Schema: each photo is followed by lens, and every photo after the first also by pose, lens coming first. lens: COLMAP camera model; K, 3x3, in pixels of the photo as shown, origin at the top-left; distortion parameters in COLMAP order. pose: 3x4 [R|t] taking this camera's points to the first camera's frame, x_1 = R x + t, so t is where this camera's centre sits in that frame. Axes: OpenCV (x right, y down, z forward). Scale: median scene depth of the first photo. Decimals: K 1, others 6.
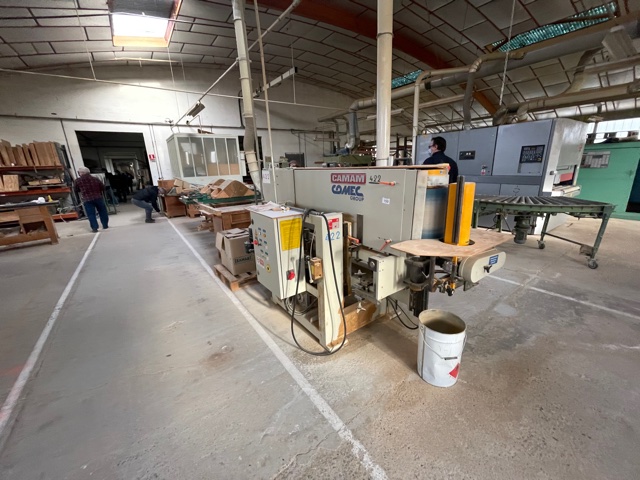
lens RADIAL K [[260.2, 0, 320.0], [0, 260.2, 240.0], [0, 0, 1]] dist [-0.000452, -0.000221]
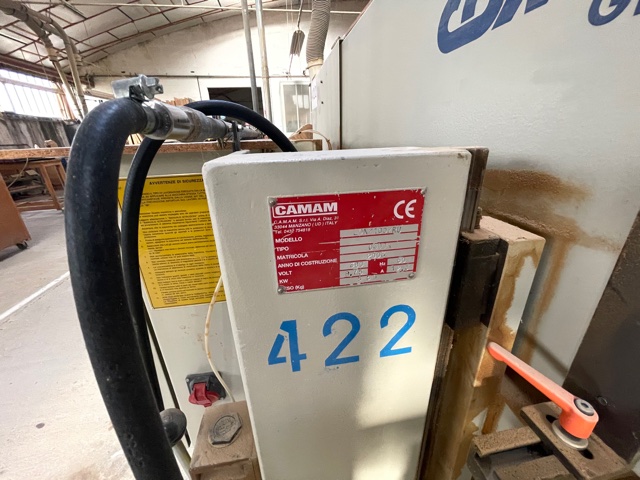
lens RADIAL K [[260.2, 0, 320.0], [0, 260.2, 240.0], [0, 0, 1]] dist [-0.000452, -0.000221]
pose [[0.896047, 0.170682, -0.409839, 0.071303], [-0.121389, 0.982158, 0.143633, -0.065524], [0.427042, -0.078952, 0.900779, 0.783828]]
